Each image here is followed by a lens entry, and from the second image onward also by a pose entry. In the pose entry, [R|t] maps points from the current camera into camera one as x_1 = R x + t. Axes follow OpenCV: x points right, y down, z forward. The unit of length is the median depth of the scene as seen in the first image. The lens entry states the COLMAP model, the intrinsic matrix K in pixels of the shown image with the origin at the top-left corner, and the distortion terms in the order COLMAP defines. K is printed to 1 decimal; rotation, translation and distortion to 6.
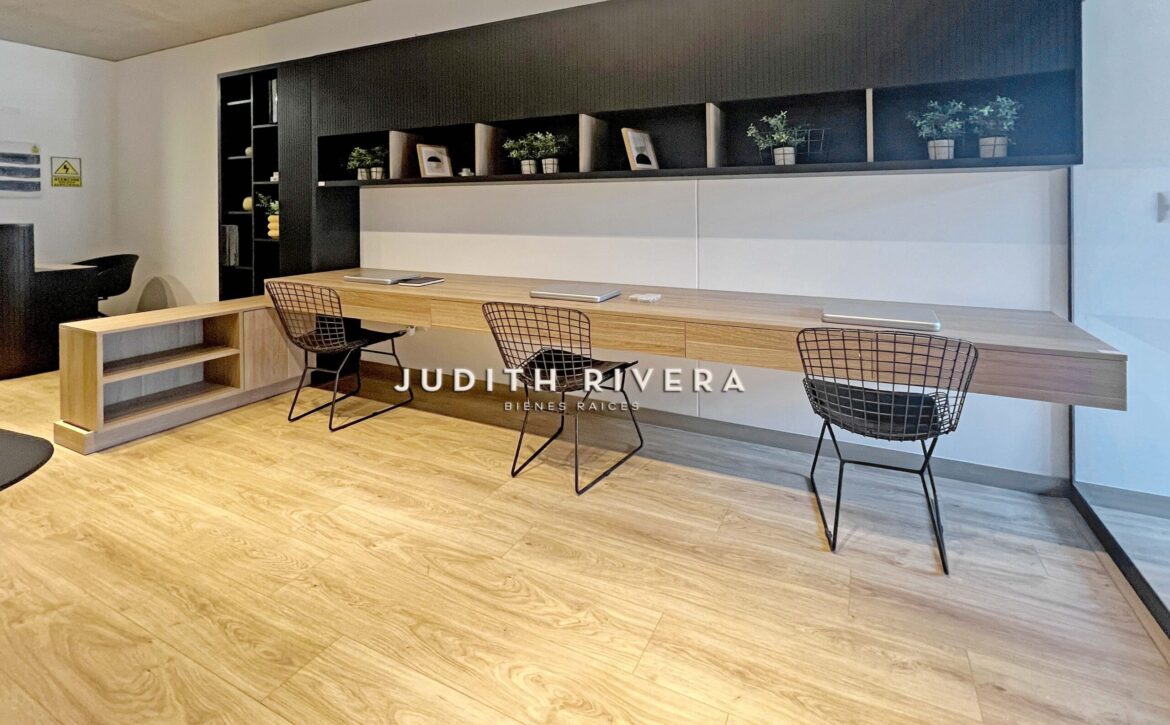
lens RADIAL K [[515.9, 0, 584.7], [0, 515.9, 360.4], [0, 0, 1]] dist [-0.000850, -0.000032]
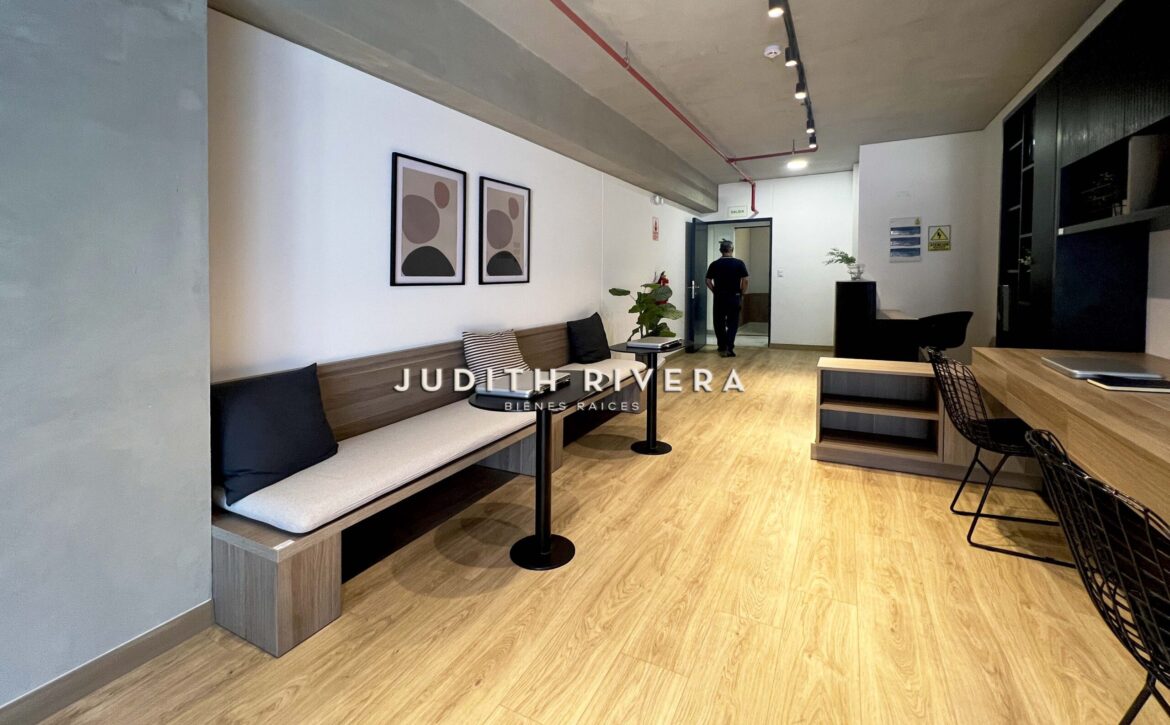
lens RADIAL K [[515.9, 0, 582.1], [0, 515.9, 365.3], [0, 0, 1]] dist [-0.000850, -0.000032]
pose [[-0.019916, 0.169453, -0.985337, 0.253527], [-0.271801, 0.947498, 0.168439, -0.095190], [0.962147, 0.271170, 0.027187, 0.359542]]
